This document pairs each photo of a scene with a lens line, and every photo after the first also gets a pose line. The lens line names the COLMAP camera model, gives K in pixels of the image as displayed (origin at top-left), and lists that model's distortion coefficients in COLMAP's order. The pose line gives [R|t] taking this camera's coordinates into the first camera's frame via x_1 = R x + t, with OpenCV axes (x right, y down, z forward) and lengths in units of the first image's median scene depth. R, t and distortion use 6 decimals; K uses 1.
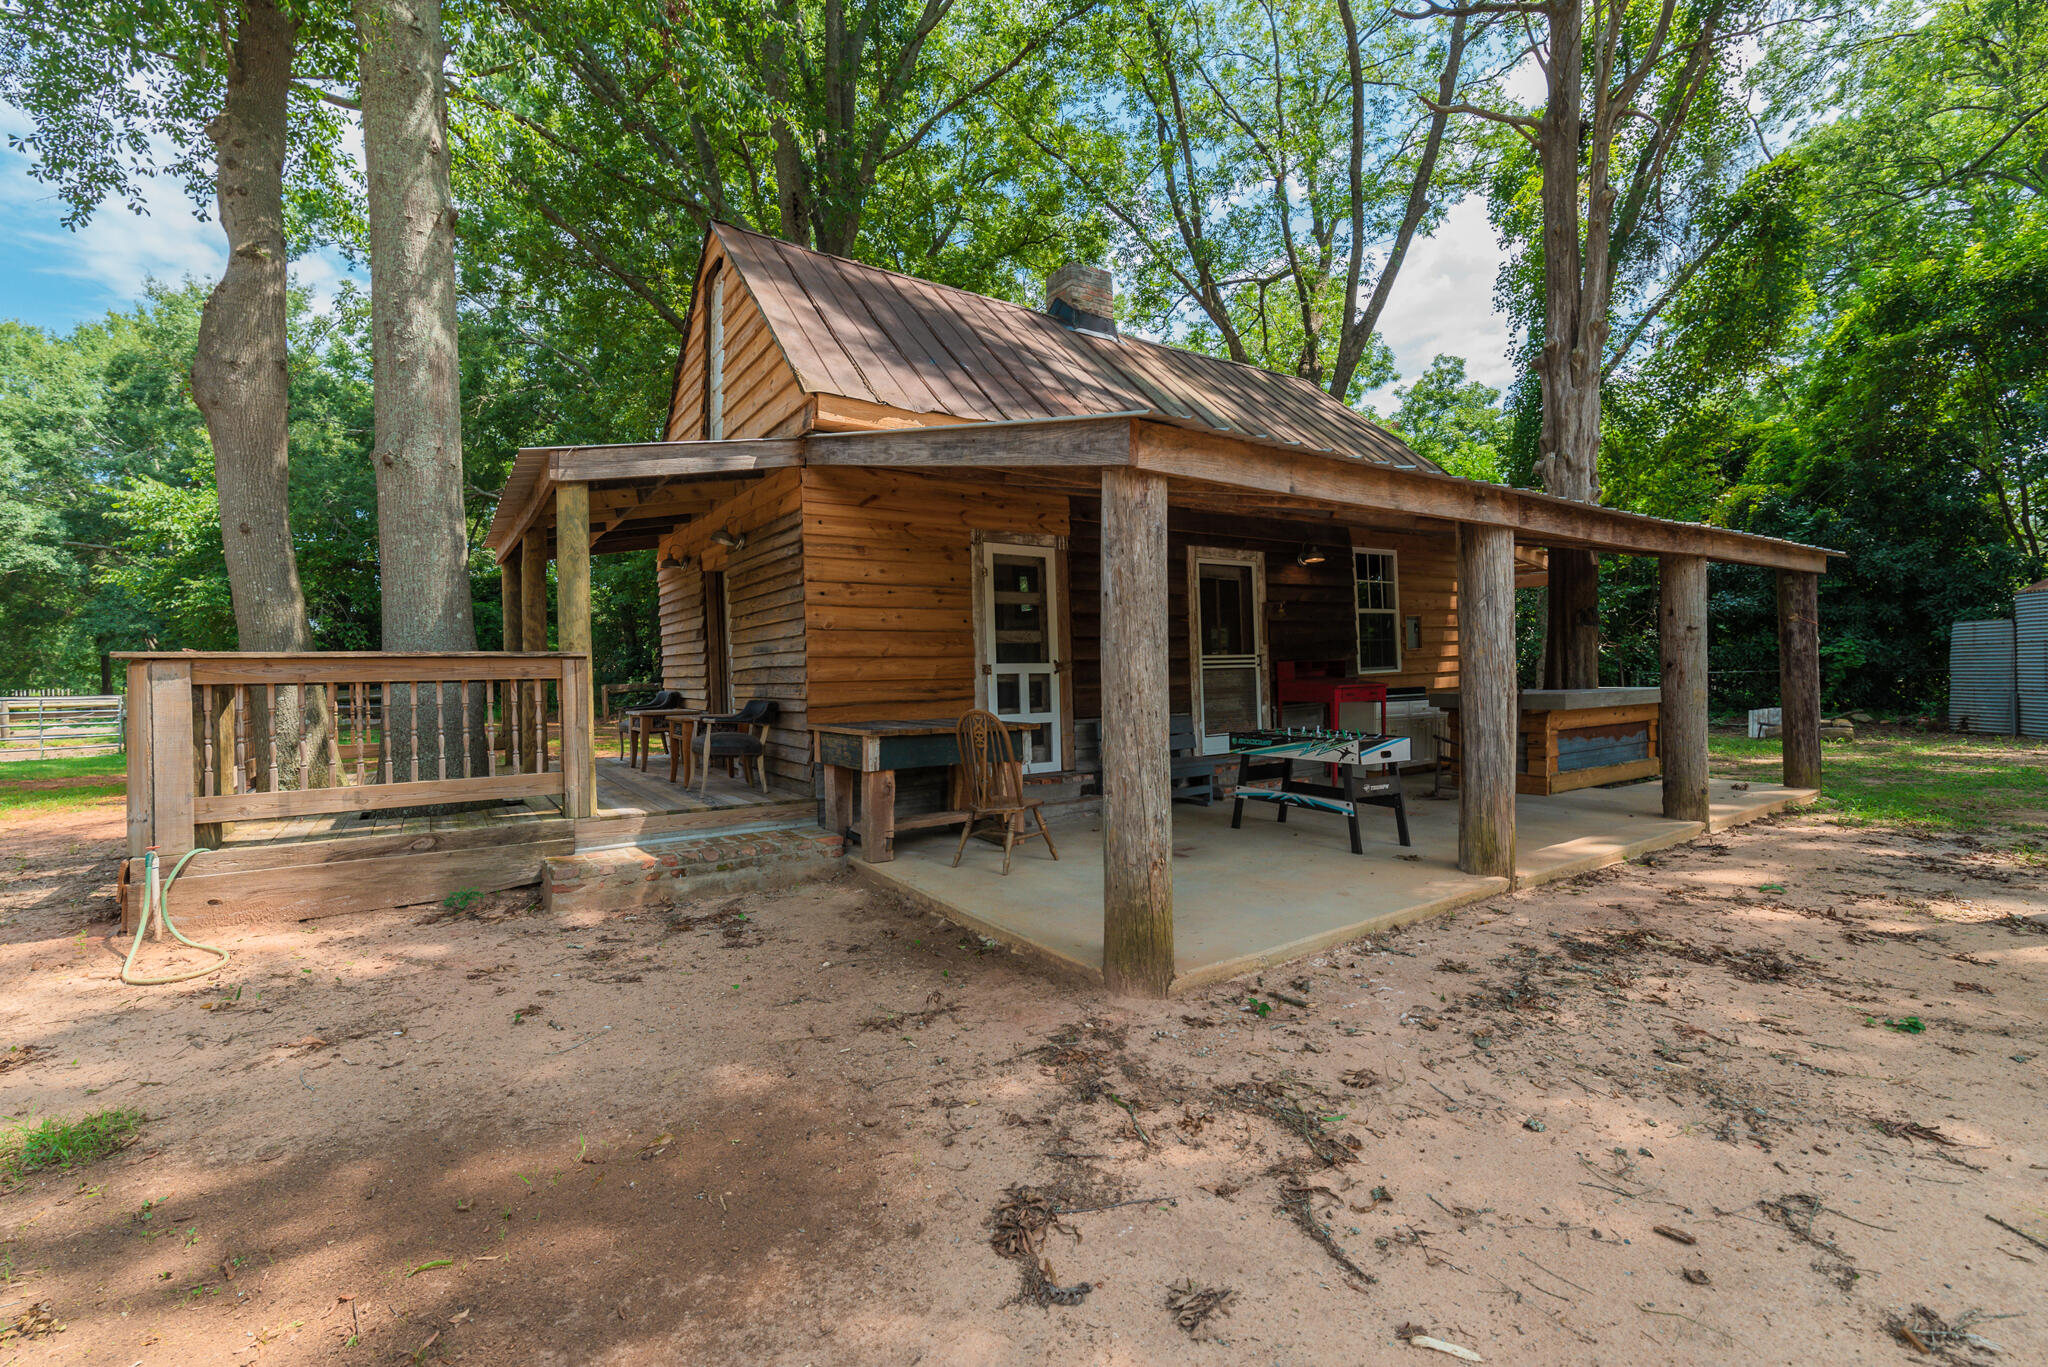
lens RADIAL K [[871.2, 0, 1028.1], [0, 871.2, 673.4], [0, 0, 1]] dist [0.002576, 0.000185]
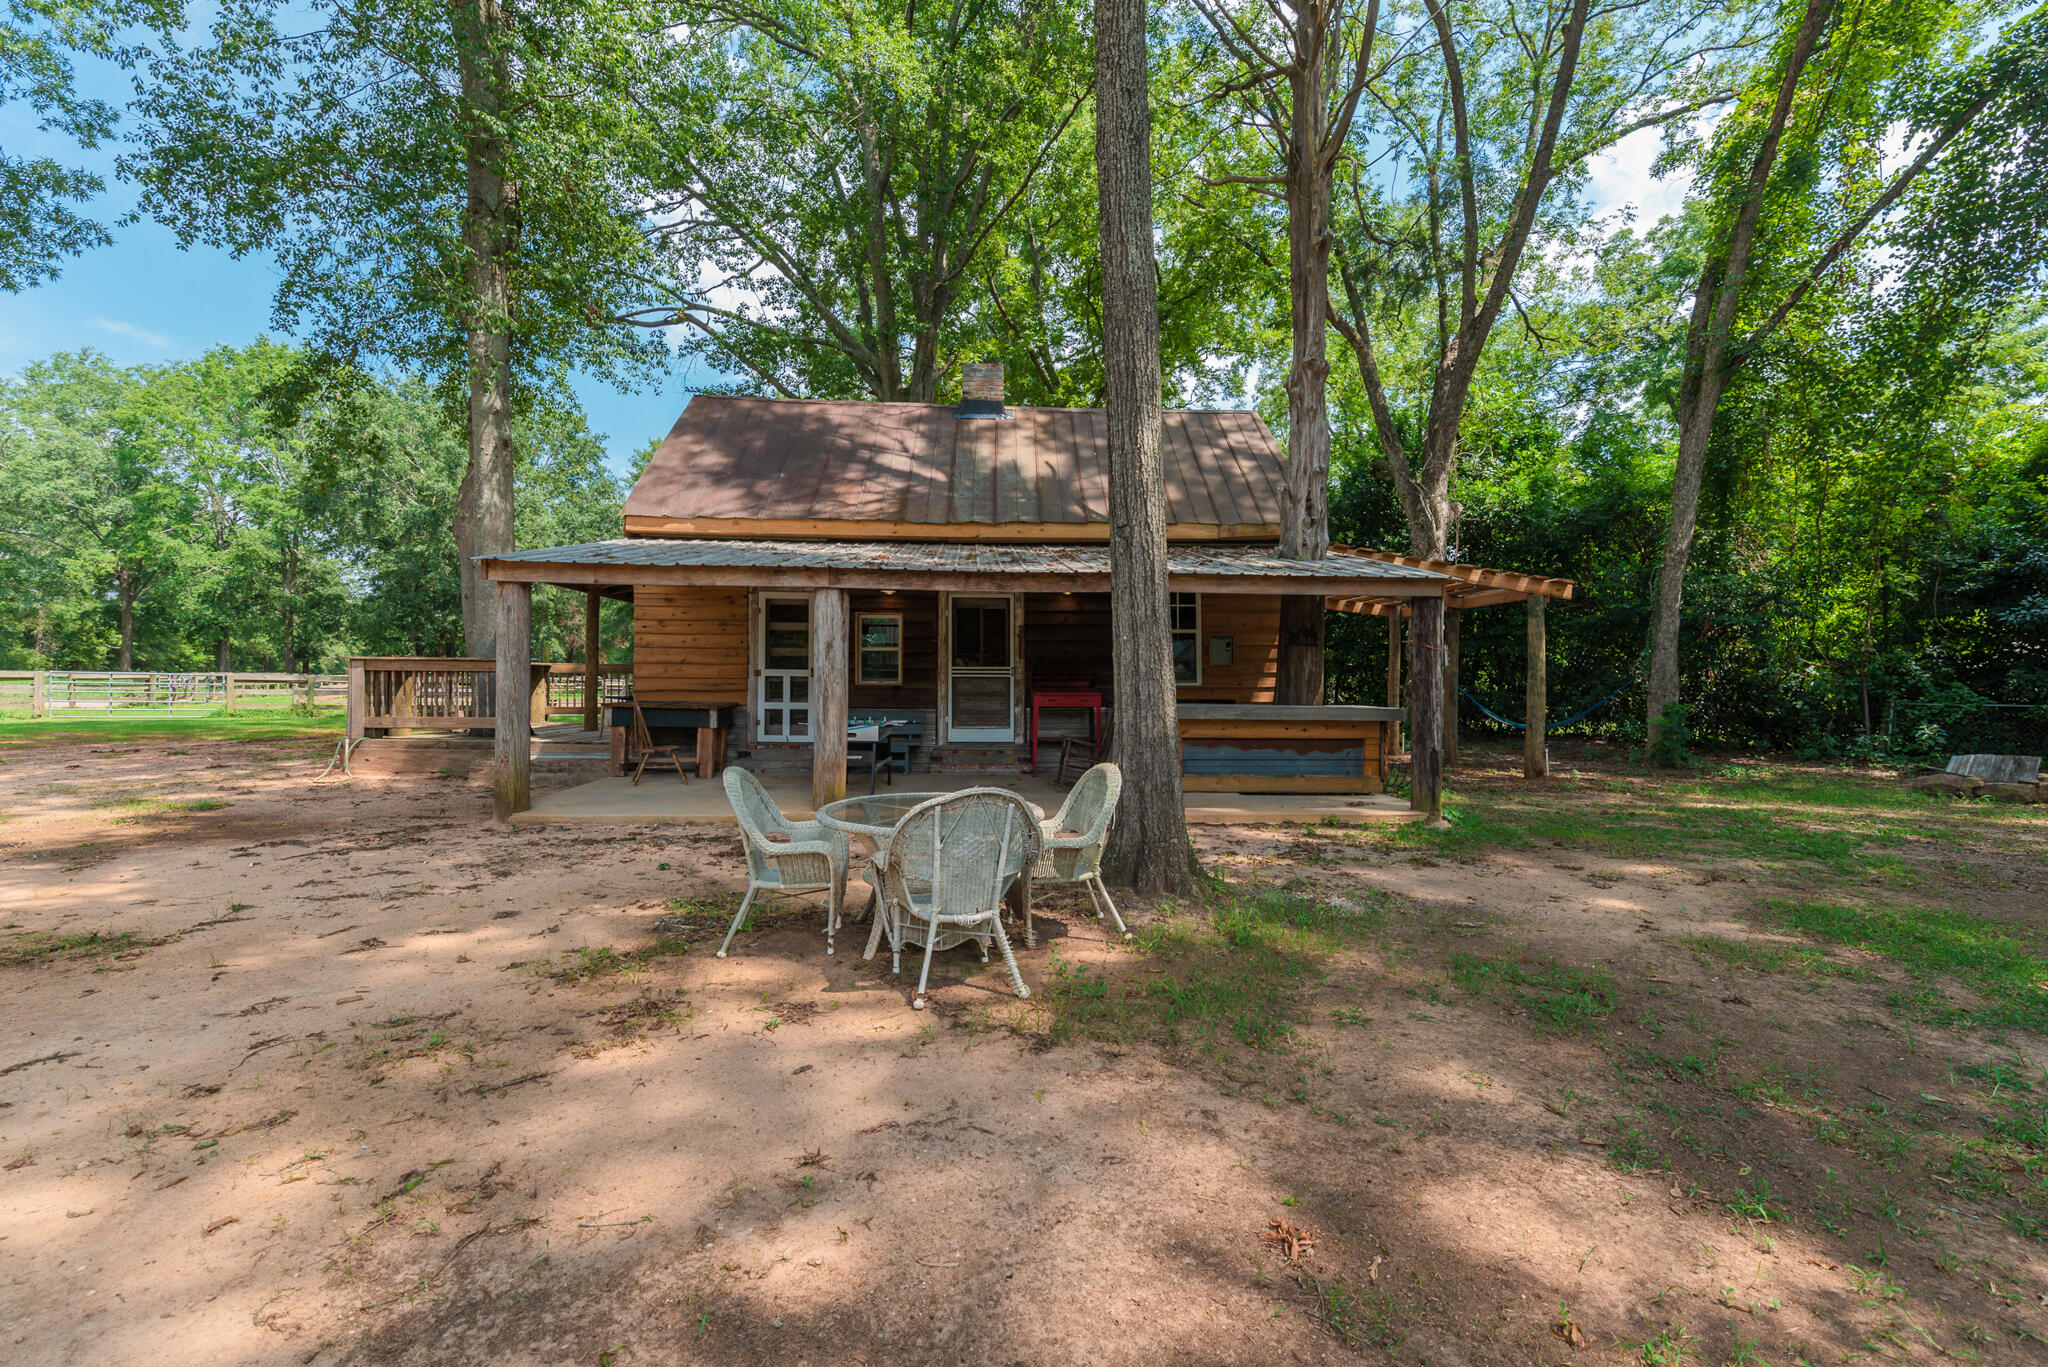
lens RADIAL K [[871.2, 0, 1028.1], [0, 871.2, 673.4], [0, 0, 1]] dist [0.002576, 0.000185]
pose [[0.869553, 0.026047, -0.493153, 0.910911], [-0.026336, 0.999633, 0.006360, -0.020753], [0.493137, 0.007457, 0.869920, -0.098551]]
